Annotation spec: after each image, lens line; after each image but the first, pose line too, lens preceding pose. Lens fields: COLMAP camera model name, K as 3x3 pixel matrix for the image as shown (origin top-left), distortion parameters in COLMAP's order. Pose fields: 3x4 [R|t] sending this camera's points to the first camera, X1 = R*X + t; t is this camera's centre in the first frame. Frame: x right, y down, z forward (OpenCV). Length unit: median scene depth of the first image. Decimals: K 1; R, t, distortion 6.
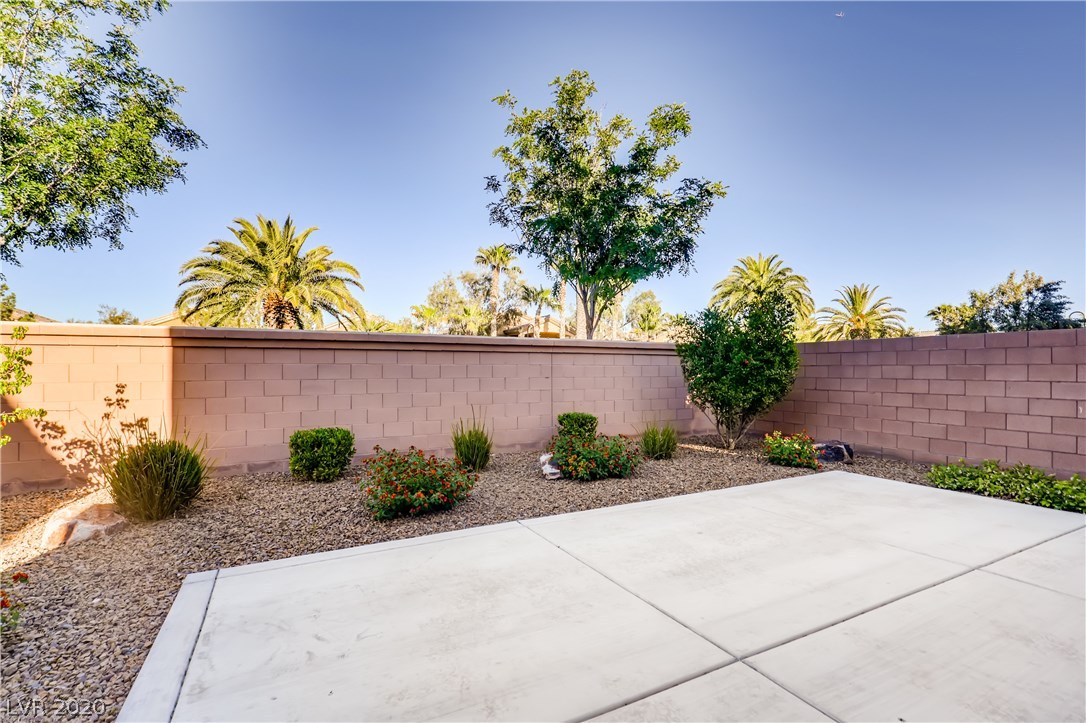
lens RADIAL K [[493.9, 0, 538.2], [0, 493.9, 367.4], [0, 0, 1]] dist [0.003922, -0.000146]
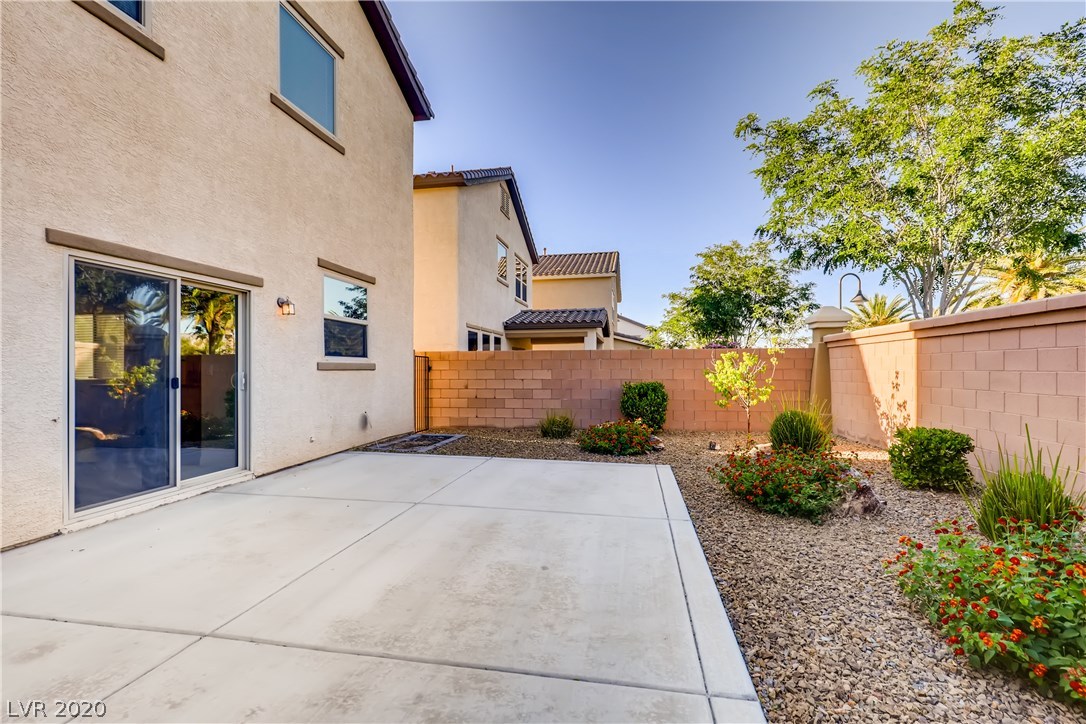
lens RADIAL K [[497.1, 0, 543.0], [0, 497.1, 362.0], [0, 0, 1]] dist [0.002912, 0.000366]
pose [[-0.615295, -0.006384, -0.788271, 0.676235], [0.005118, 0.999914, -0.012093, 0.019853], [0.788280, -0.011475, -0.615209, 1.066277]]
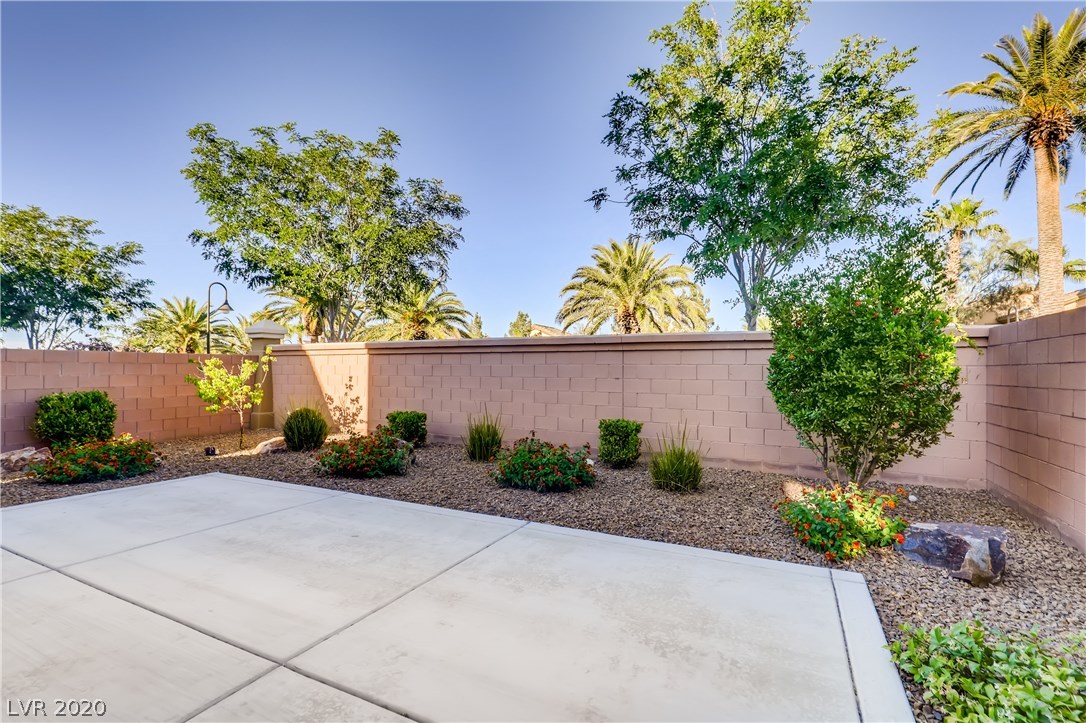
lens RADIAL K [[493.9, 0, 538.2], [0, 493.9, 367.4], [0, 0, 1]] dist [0.003922, -0.000146]
pose [[0.579269, 0.000613, -0.815136, 0.963940], [-0.001686, 0.999998, -0.000446, 0.001616], [0.815135, 0.001633, 0.579269, 0.527935]]
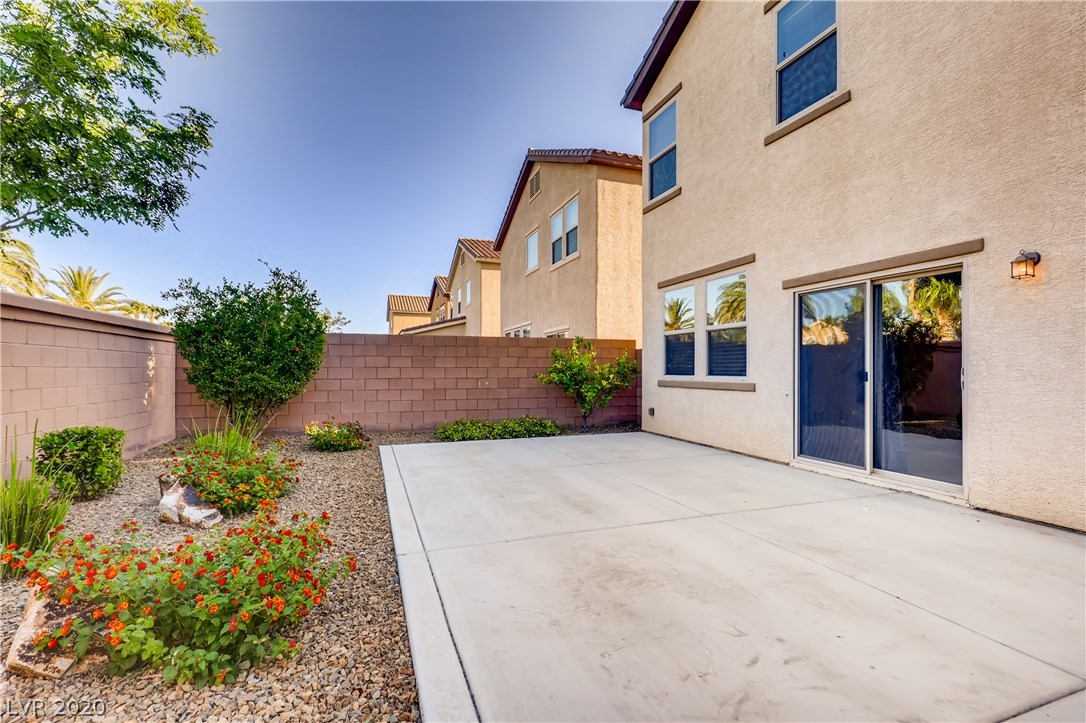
lens RADIAL K [[498.4, 0, 538.6], [0, 498.4, 367.0], [0, 0, 1]] dist [0.001066, -0.000115]
pose [[0.139620, 0.002033, 0.990203, -0.578136], [-0.004482, 0.999989, -0.001421, 0.028106], [-0.990195, -0.004240, 0.139628, 0.547488]]
